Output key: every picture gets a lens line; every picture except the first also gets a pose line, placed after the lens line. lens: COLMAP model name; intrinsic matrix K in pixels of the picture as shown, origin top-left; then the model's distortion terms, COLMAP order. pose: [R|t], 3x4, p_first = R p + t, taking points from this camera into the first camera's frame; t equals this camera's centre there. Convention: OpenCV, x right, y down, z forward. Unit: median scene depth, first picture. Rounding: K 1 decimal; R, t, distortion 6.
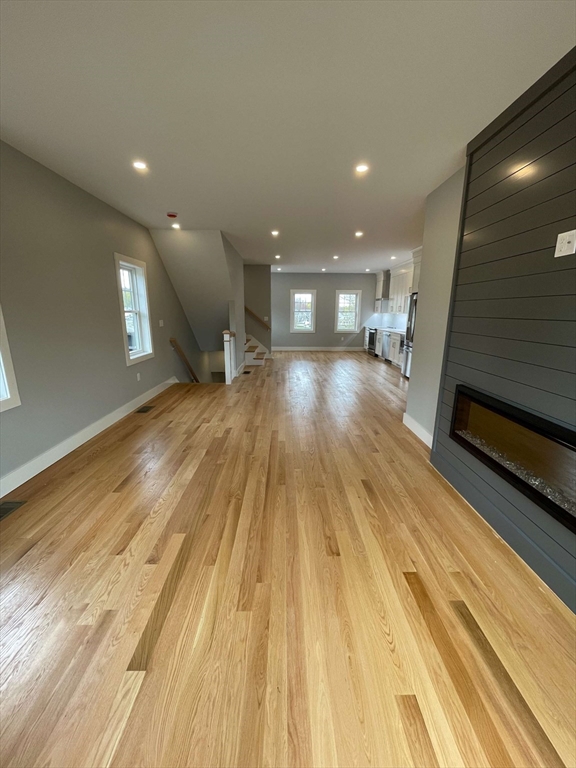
lens RADIAL K [[315.6, 0, 286.8], [0, 315.6, 382.3], [0, 0, 1]] dist [0.000687, -0.000831]
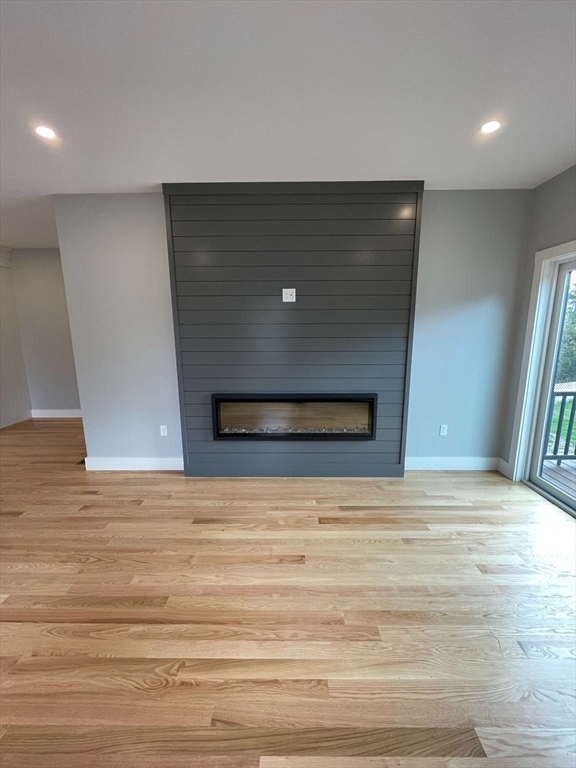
lens RADIAL K [[315.6, 0, 288.1], [0, 315.6, 386.9], [0, 0, 1]] dist [0.000687, -0.000831]
pose [[0.001259, -0.191728, 0.981447, -0.660315], [0.224849, 0.956371, 0.186541, -0.192197], [-0.974393, 0.220442, 0.044314, 0.721105]]
